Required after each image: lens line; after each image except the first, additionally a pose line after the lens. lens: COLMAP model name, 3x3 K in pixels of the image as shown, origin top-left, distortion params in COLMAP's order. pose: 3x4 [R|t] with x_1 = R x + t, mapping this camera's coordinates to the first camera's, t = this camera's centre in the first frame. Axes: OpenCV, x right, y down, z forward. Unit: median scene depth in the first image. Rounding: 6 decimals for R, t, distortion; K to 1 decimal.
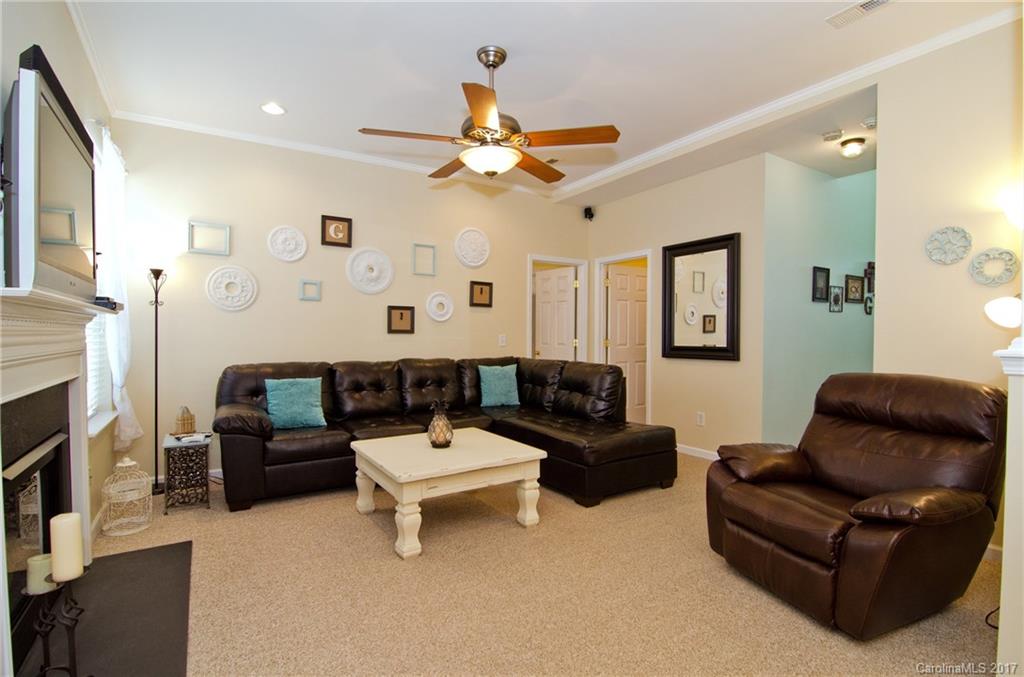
lens RADIAL K [[492.5, 0, 510.5], [0, 492.5, 340.8], [0, 0, 1]] dist [-0.004369, -0.000396]
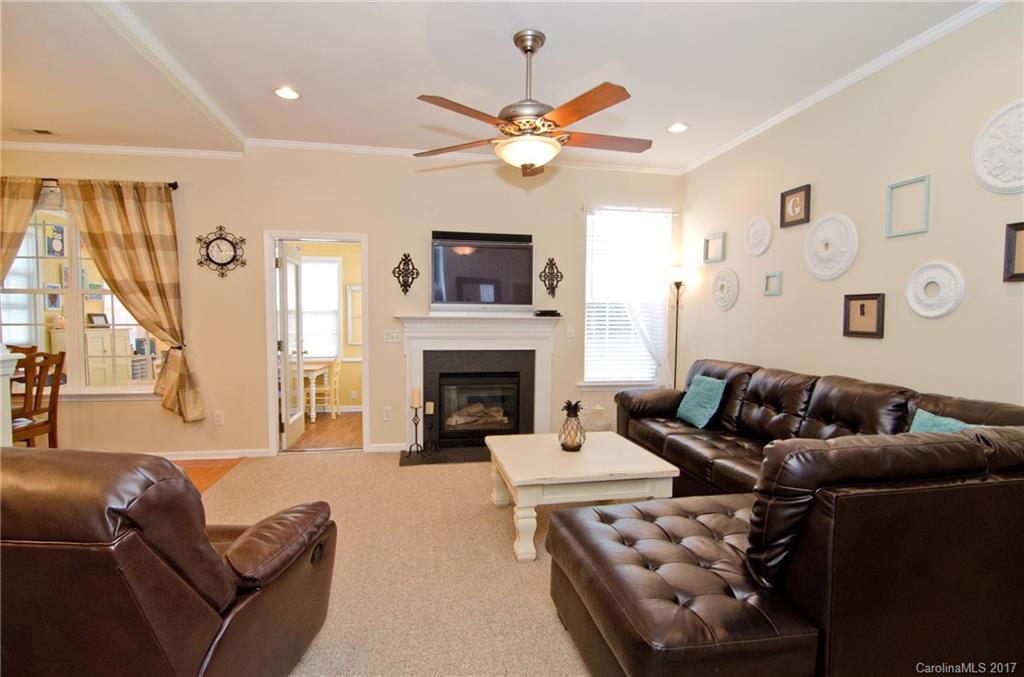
lens RADIAL K [[492.5, 0, 509.0], [0, 492.5, 340.2], [0, 0, 1]] dist [-0.004369, -0.000396]
pose [[-0.369128, 0.040322, -0.928503, 0.572956], [-0.016581, 0.998614, 0.049958, -0.037669], [0.929231, 0.033837, -0.367948, 0.873378]]
